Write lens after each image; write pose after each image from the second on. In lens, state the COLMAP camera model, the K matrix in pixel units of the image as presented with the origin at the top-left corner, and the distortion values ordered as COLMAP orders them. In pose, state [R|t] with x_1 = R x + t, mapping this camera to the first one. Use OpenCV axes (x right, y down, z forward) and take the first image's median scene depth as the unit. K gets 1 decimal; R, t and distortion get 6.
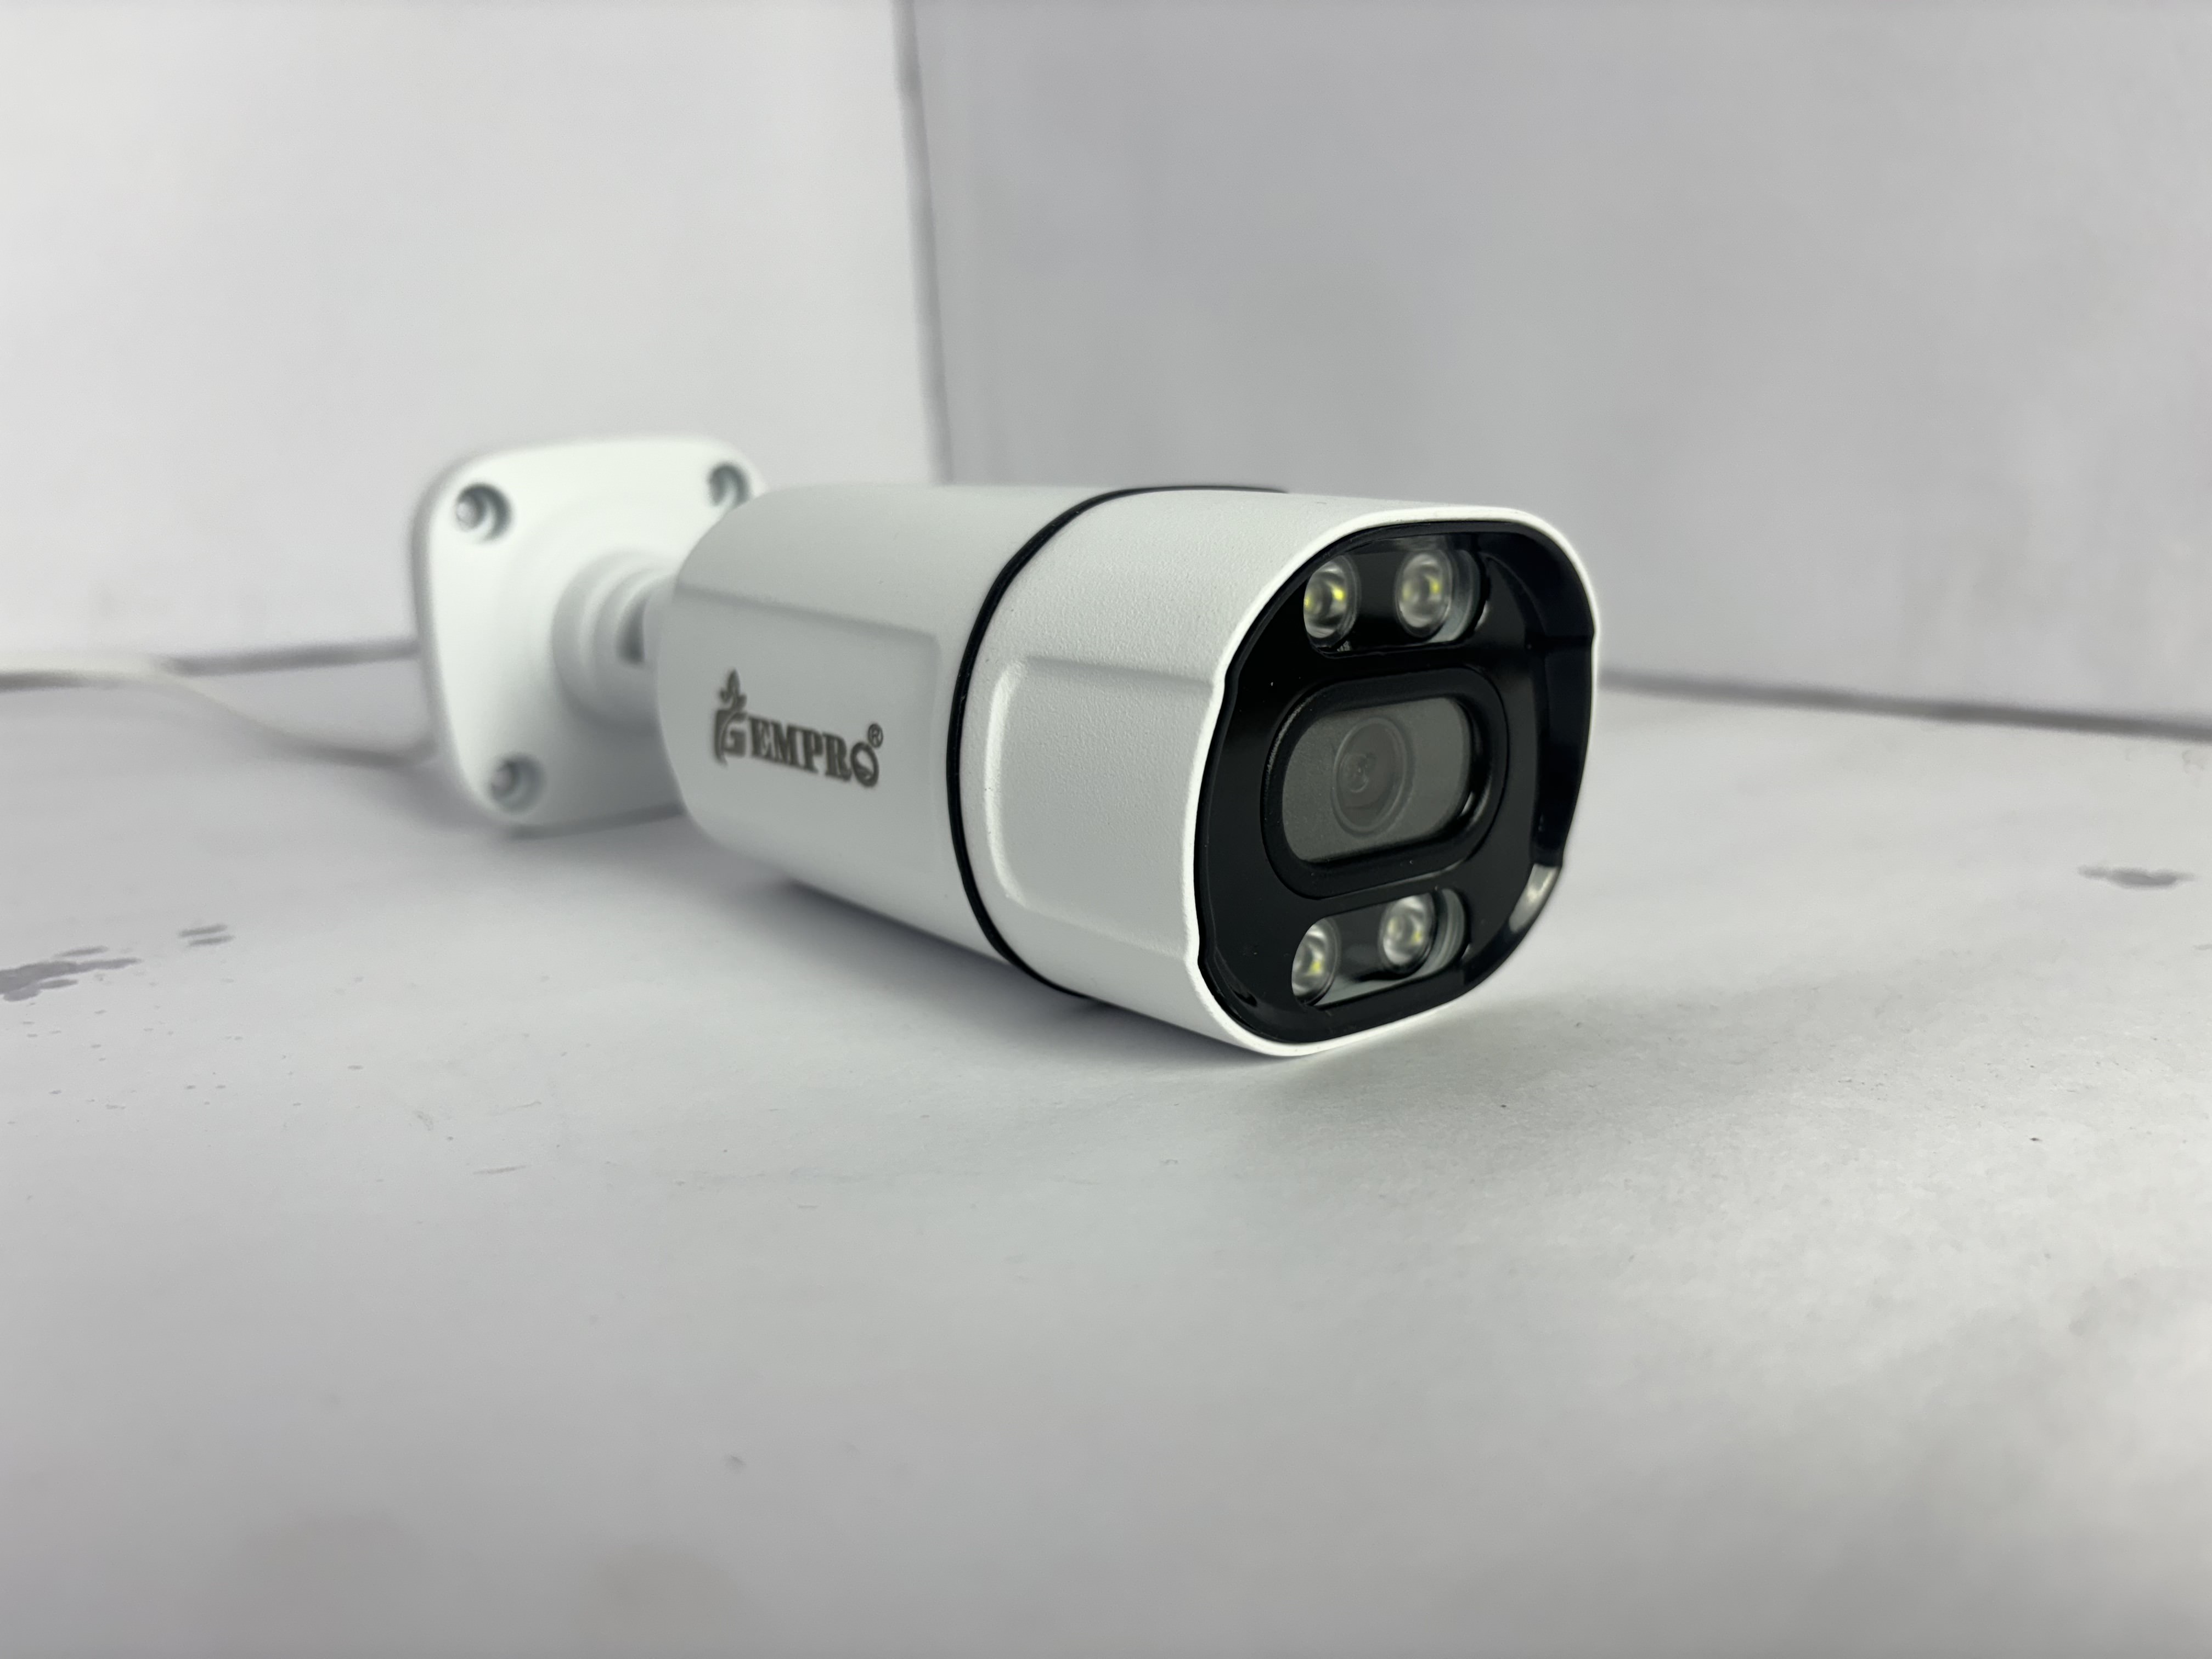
lens RADIAL K [[1696.0, 0, 1106.0], [0, 1696.0, 829.5], [0, 0, 1]] dist [0.004864, 0.001750]
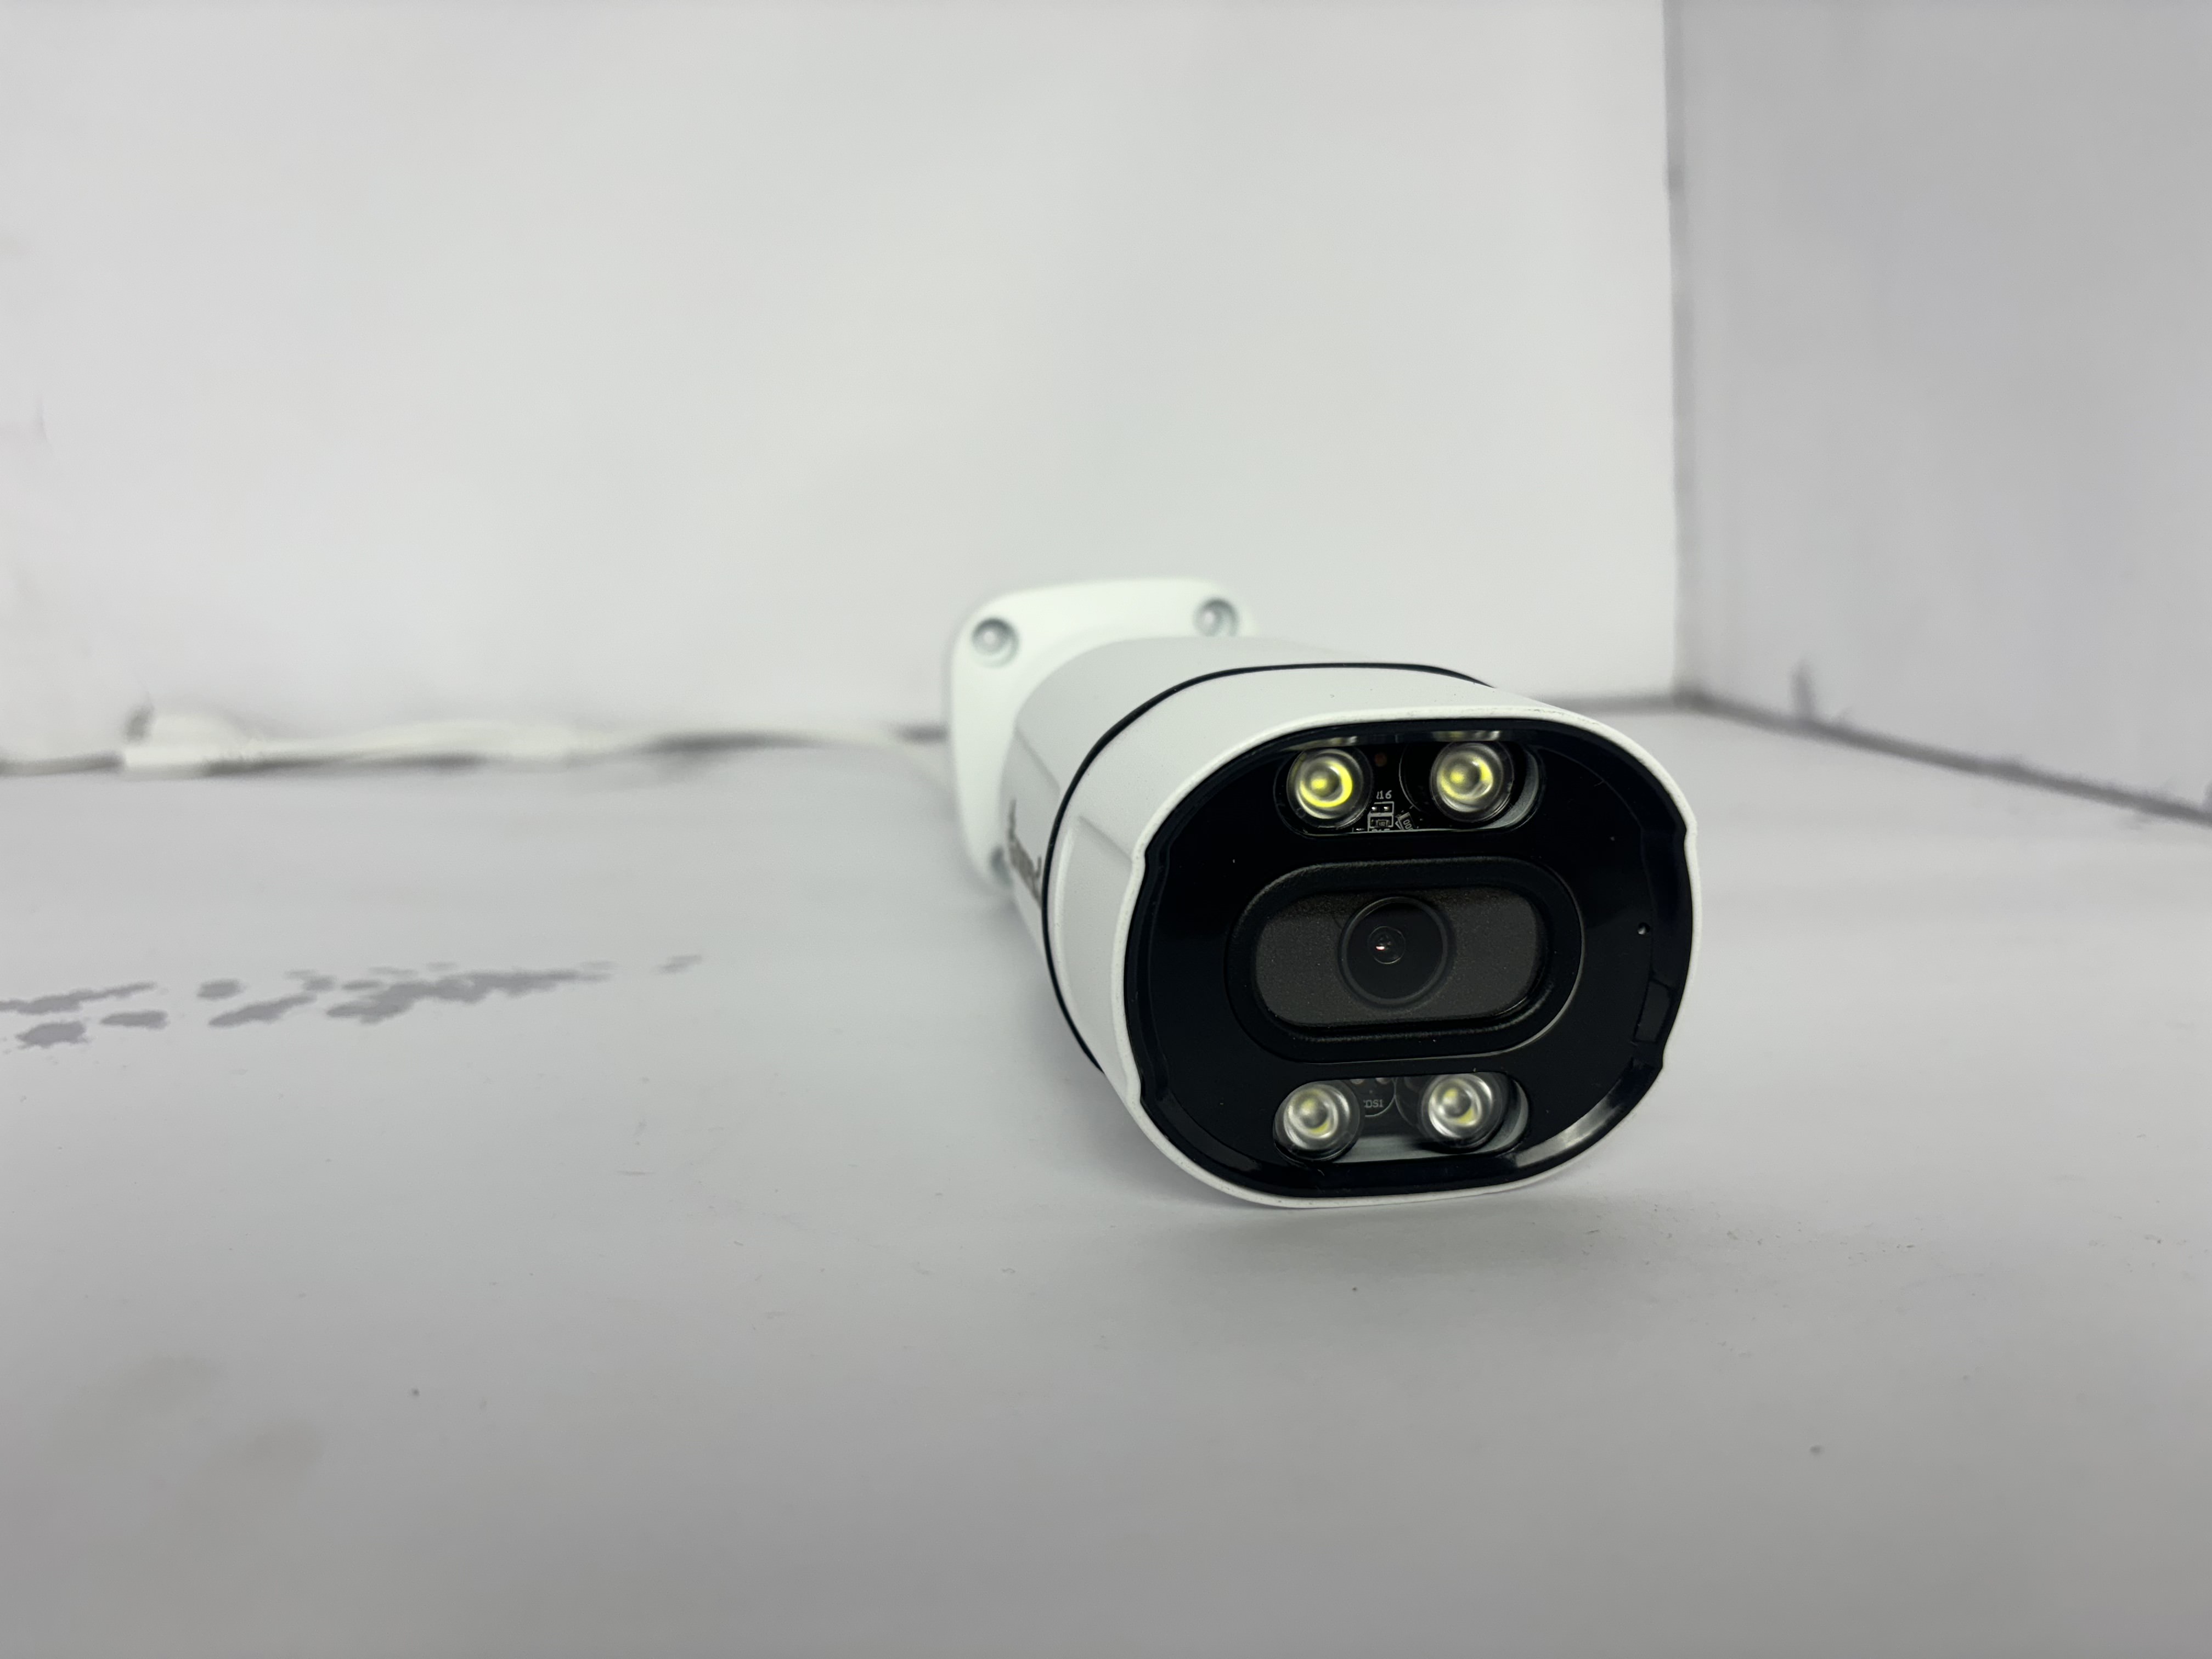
lens RADIAL K [[1696.0, 0, 1106.0], [0, 1696.0, 829.5], [0, 0, 1]] dist [0.004864, 0.001750]
pose [[0.853301, 0.083406, -0.514704, 0.523838], [-0.101853, 0.994770, -0.007658, -0.078881], [0.511374, 0.058959, 0.857333, 0.012311]]
